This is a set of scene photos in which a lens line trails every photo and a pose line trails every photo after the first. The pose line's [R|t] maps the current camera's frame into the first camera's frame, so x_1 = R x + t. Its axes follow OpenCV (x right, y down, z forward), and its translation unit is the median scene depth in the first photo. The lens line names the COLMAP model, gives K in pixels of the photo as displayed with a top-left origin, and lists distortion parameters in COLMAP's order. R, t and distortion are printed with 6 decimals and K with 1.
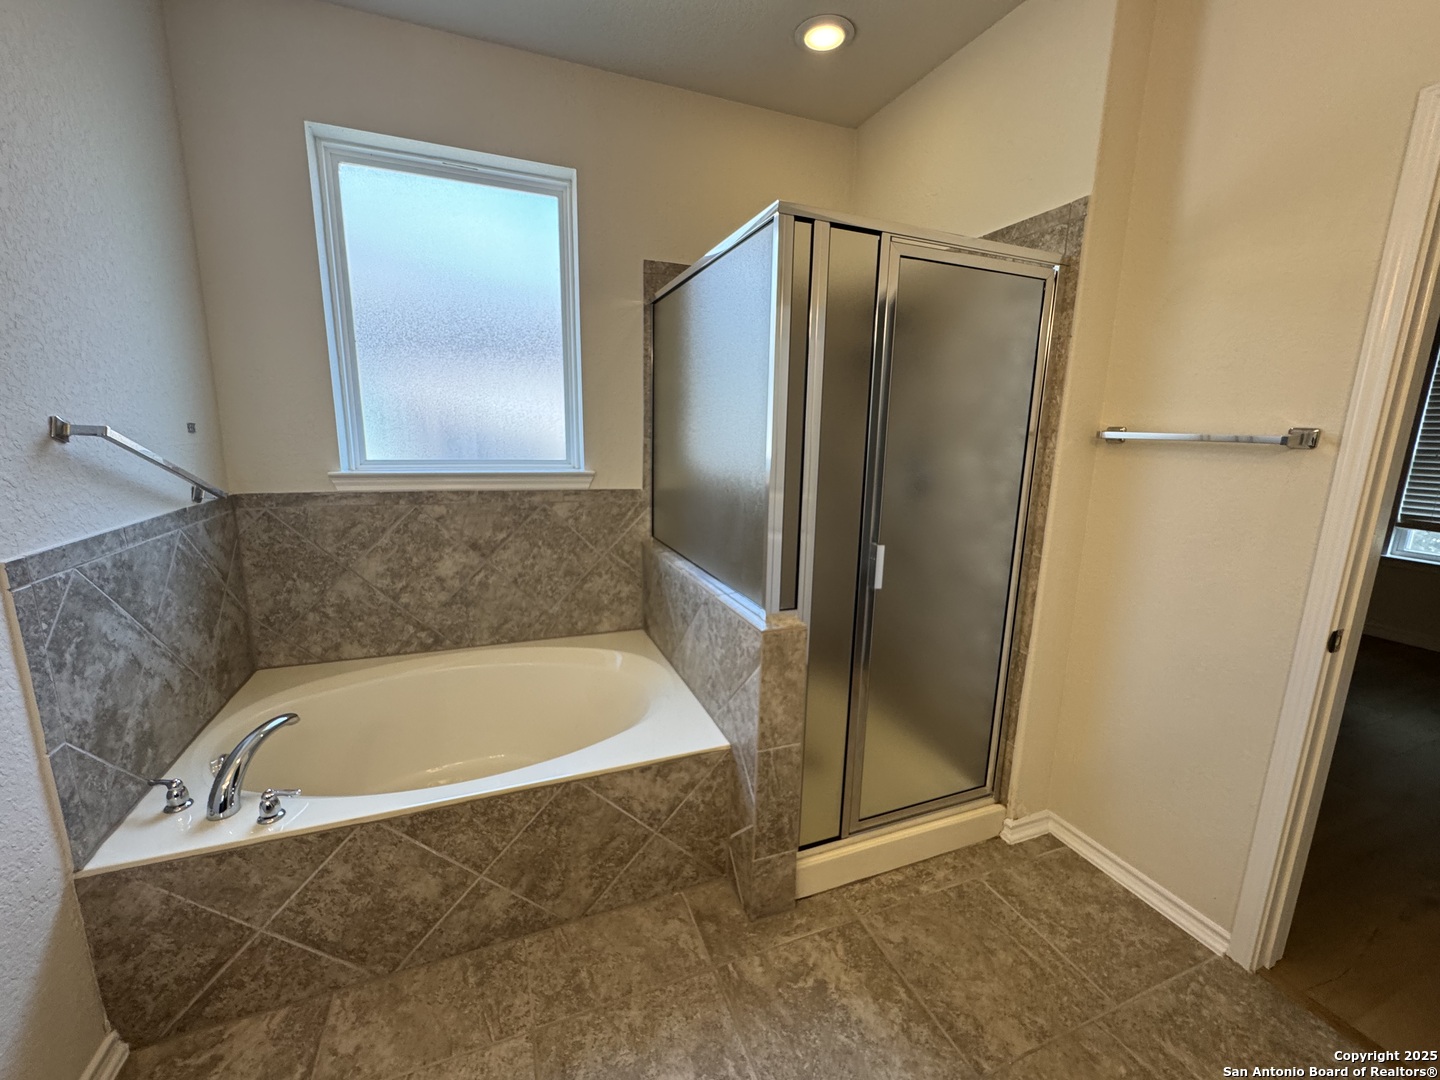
lens RADIAL K [[575.7, 0, 723.3], [0, 575.7, 538.0], [0, 0, 1]] dist [-0.002798, 0.000245]
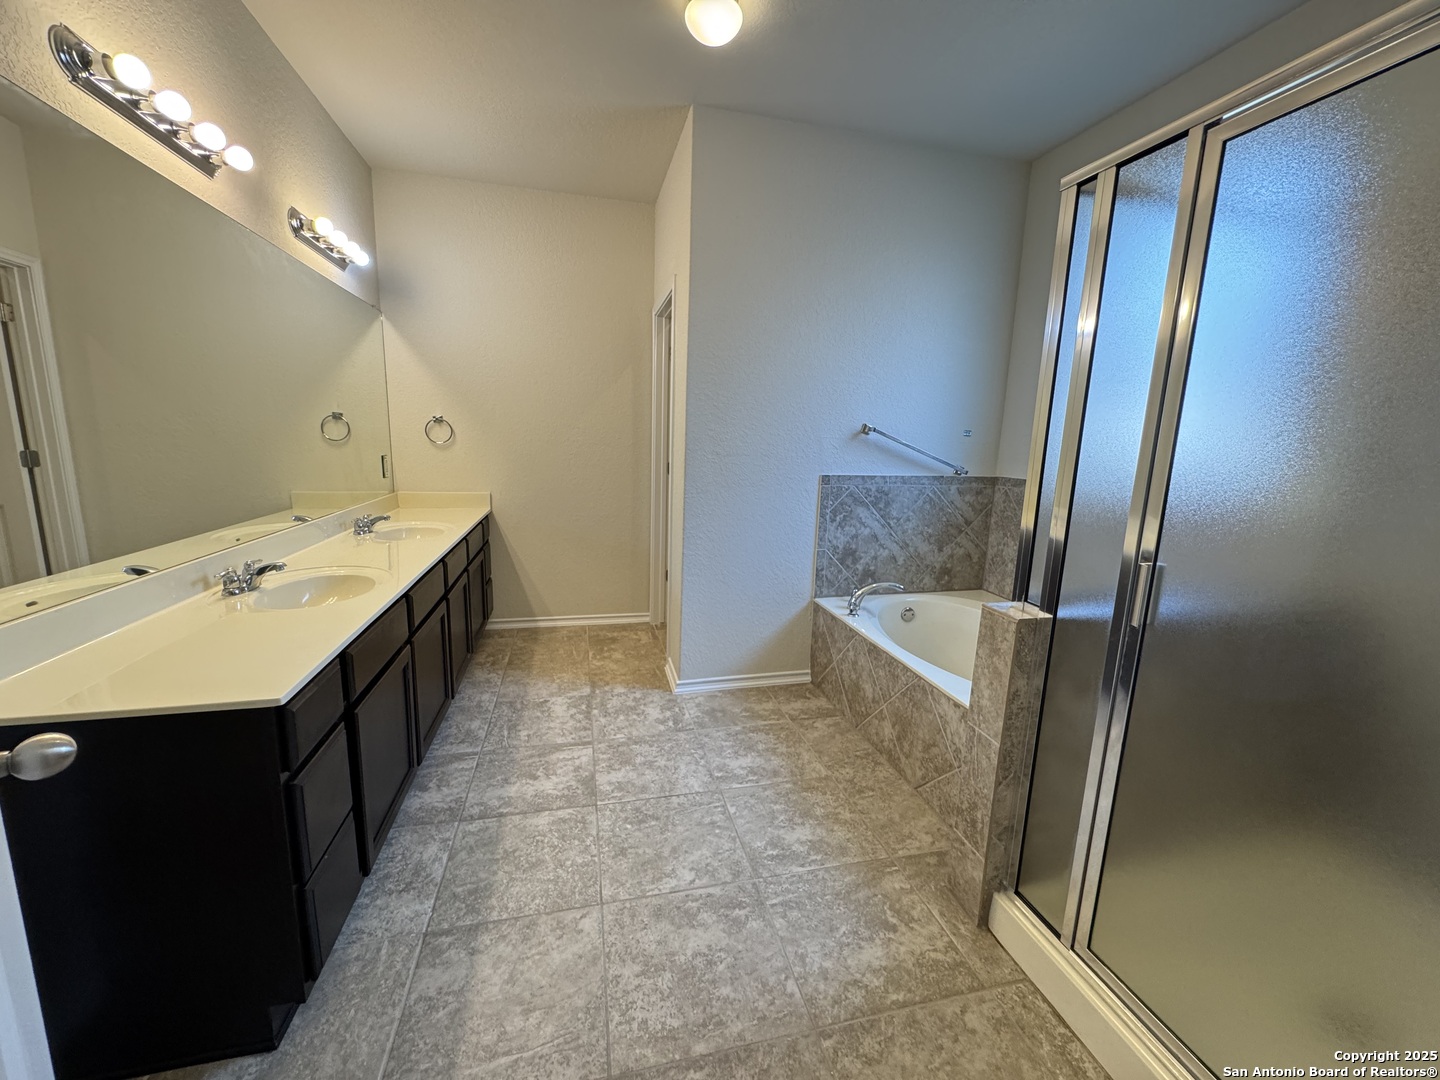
lens RADIAL K [[575.7, 0, 723.3], [0, 575.7, 538.0], [0, 0, 1]] dist [-0.002798, 0.000245]
pose [[-0.129296, 0.147378, -0.980593, 1.098414], [-0.222231, 0.959433, 0.173500, -0.028135], [0.966383, 0.240351, -0.091299, 0.596739]]
